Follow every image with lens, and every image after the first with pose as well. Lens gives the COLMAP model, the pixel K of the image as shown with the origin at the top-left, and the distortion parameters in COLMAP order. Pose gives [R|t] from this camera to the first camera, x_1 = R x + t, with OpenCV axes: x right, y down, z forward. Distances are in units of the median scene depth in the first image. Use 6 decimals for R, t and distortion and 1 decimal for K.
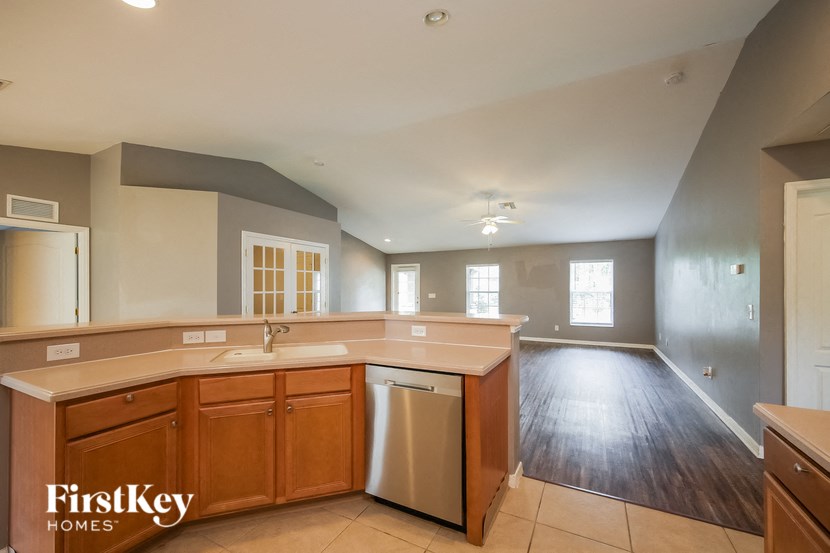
lens RADIAL K [[337.6, 0, 410.9], [0, 337.6, 287.7], [0, 0, 1]] dist [0.002624, 0.000285]
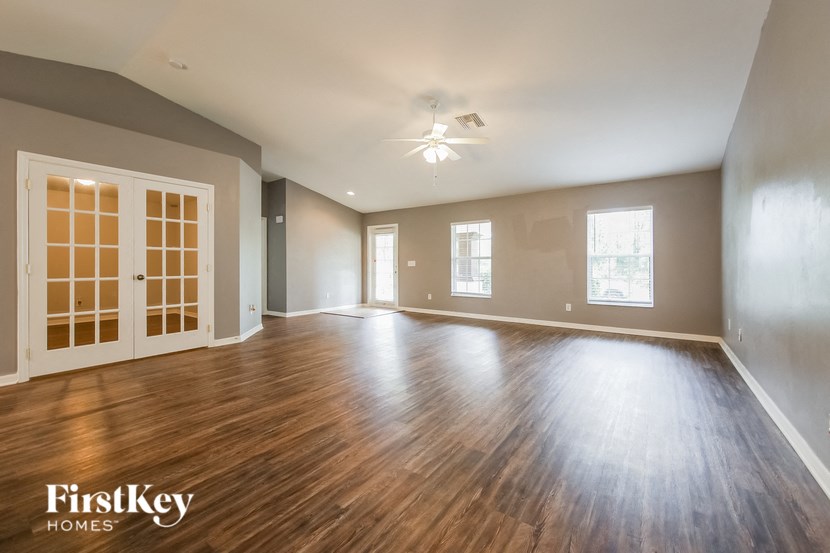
lens RADIAL K [[337.6, 0, 414.9], [0, 337.6, 263.1], [0, 0, 1]] dist [0.002624, 0.000285]
pose [[0.990074, 0.000311, -0.140545, 0.234899], [-0.001000, 0.999988, -0.004829, 0.034397], [0.140542, 0.004922, 0.990062, 0.284842]]
